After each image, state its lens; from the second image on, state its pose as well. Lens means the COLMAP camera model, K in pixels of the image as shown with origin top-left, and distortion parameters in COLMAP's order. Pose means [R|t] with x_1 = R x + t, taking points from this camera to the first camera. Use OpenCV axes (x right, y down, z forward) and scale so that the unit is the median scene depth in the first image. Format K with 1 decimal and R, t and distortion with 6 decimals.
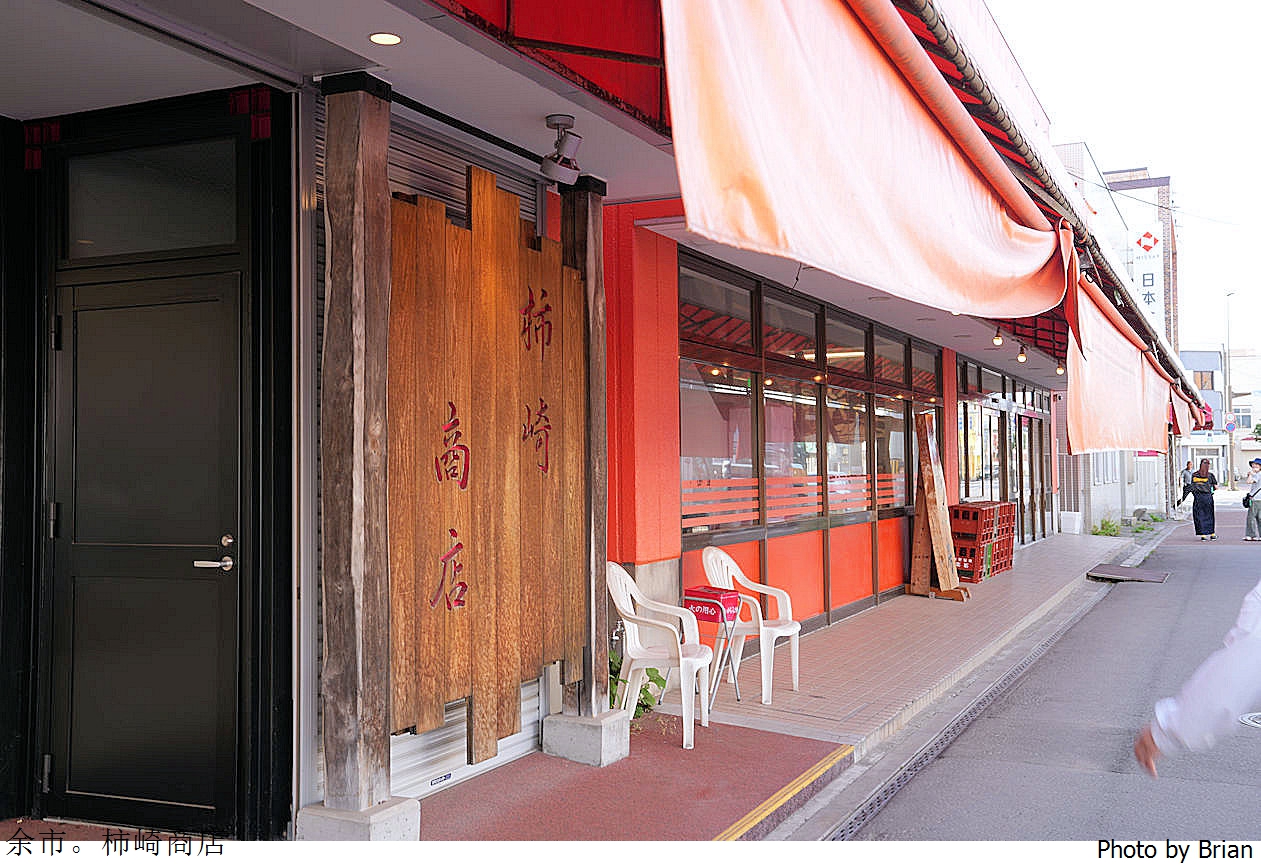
lens RADIAL K [[1431.2, 0, 630.5], [0, 1431.2, 433.0], [0, 0, 1]] dist [-0.006923, -0.001899]
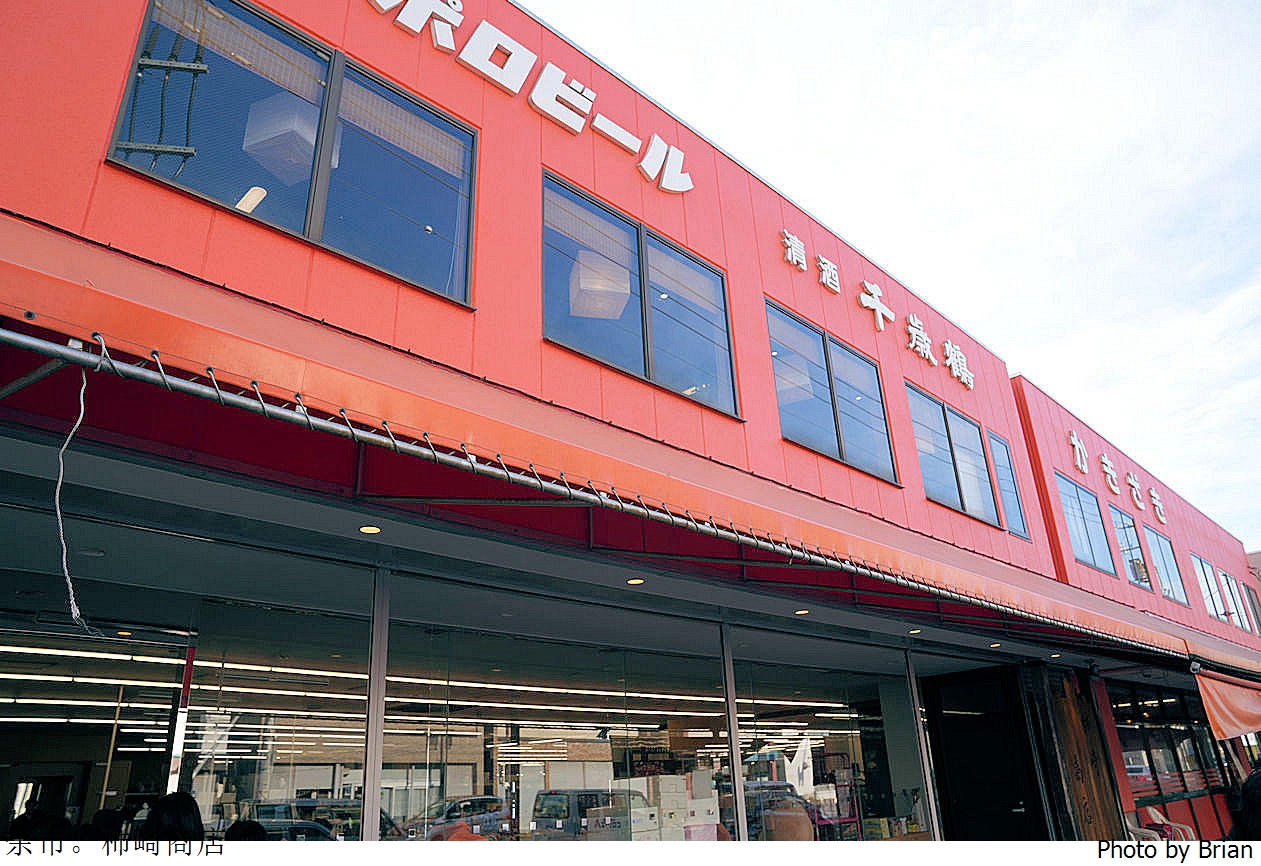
lens RADIAL K [[865.2, 0, 630.5], [0, 865.2, 433.0], [0, 0, 1]] dist [-0.002101, 0.000615]
pose [[0.937102, -0.165848, -0.307140, -0.252162], [0.049316, 0.933994, -0.353868, -0.043224], [0.345555, 0.316464, 0.883426, -0.953588]]
